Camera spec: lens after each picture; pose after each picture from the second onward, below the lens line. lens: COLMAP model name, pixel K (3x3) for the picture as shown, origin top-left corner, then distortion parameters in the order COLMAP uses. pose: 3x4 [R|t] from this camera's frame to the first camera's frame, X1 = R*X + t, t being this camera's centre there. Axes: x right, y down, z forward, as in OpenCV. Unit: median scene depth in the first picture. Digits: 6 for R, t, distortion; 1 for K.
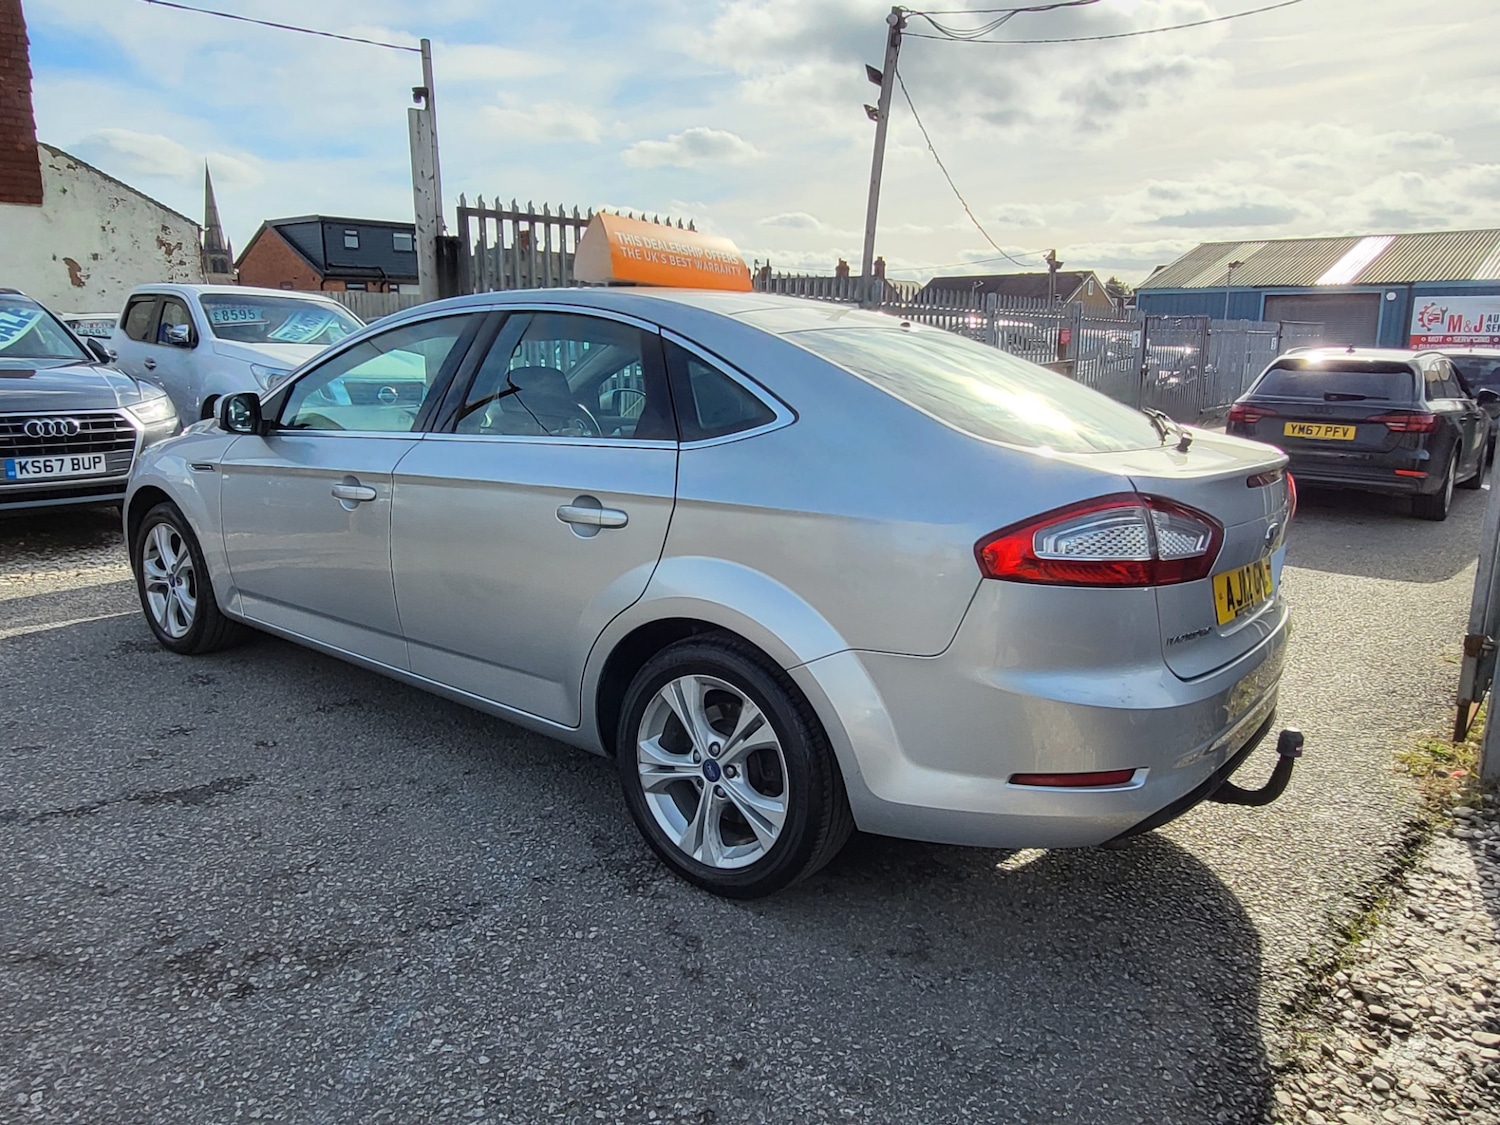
lens RADIAL K [[1074.9, 0, 718.0], [0, 1074.9, 565.3], [0, 0, 1]] dist [-0.006452, -0.001116]
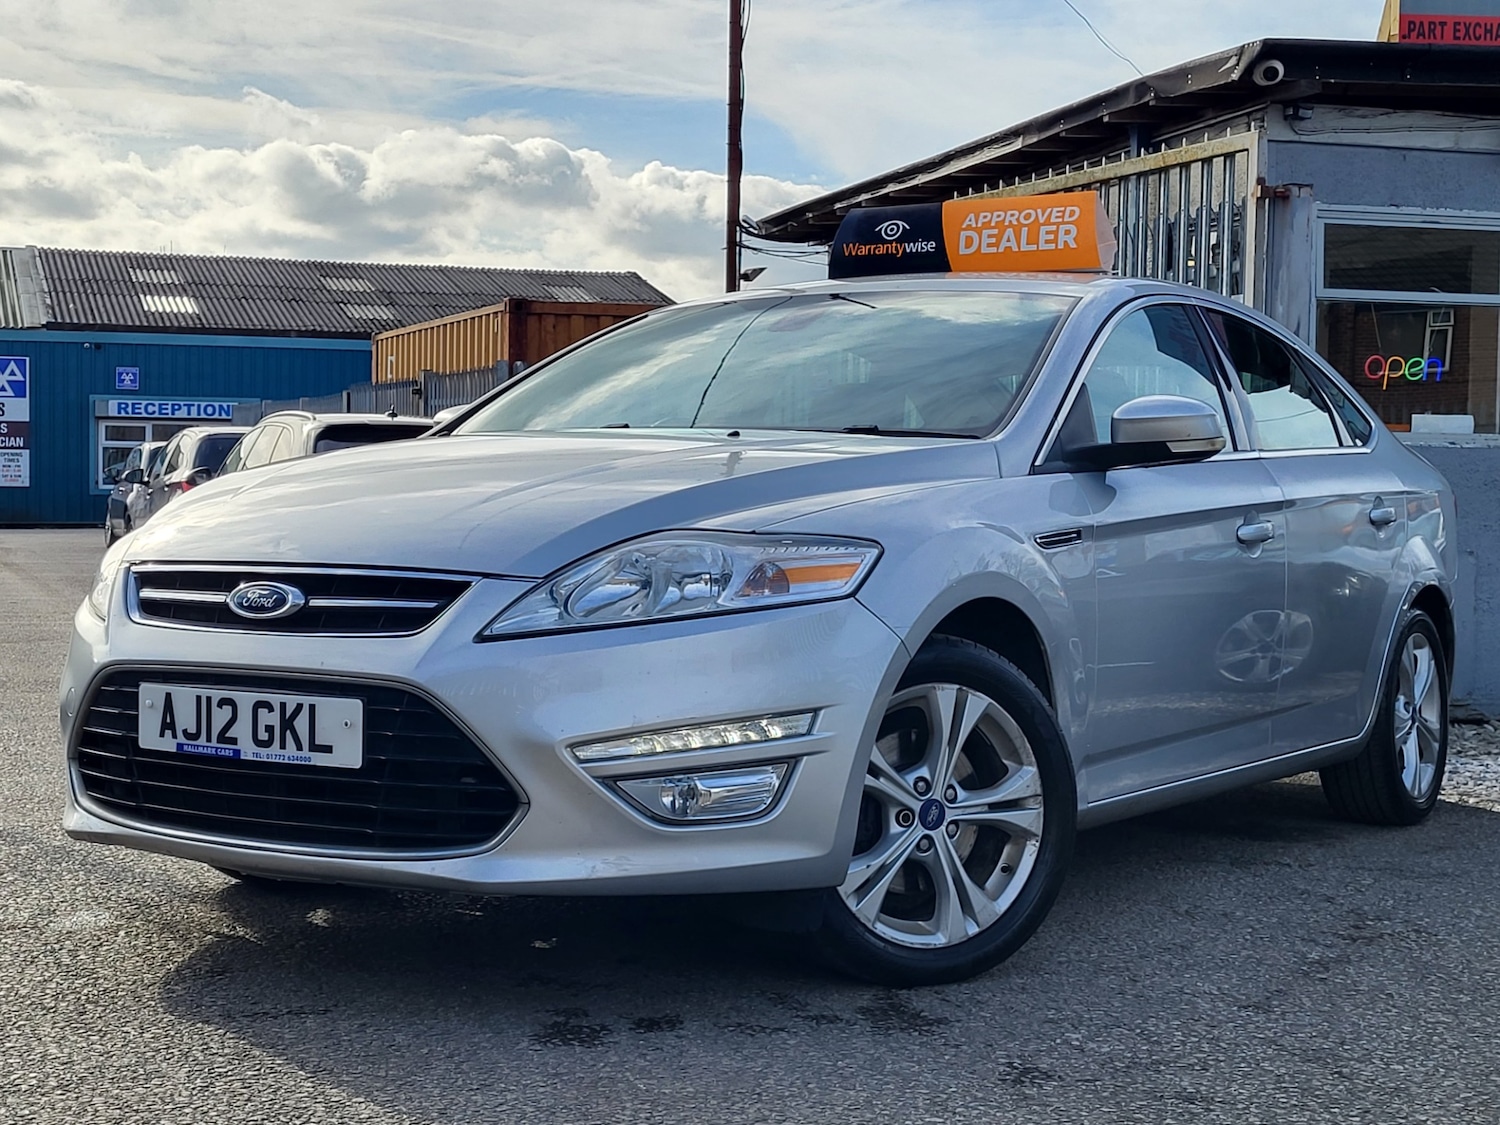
lens RADIAL K [[2309.3, 0, 750.0], [0, 2309.3, 562.5], [0, 0, 1]] dist [0.039285, 0.063144]
pose [[0.452631, -0.036888, 0.890935, -2.226299], [0.176122, 0.983159, -0.048771, 0.037573], [-0.874132, 0.178989, 0.451505, 0.408416]]
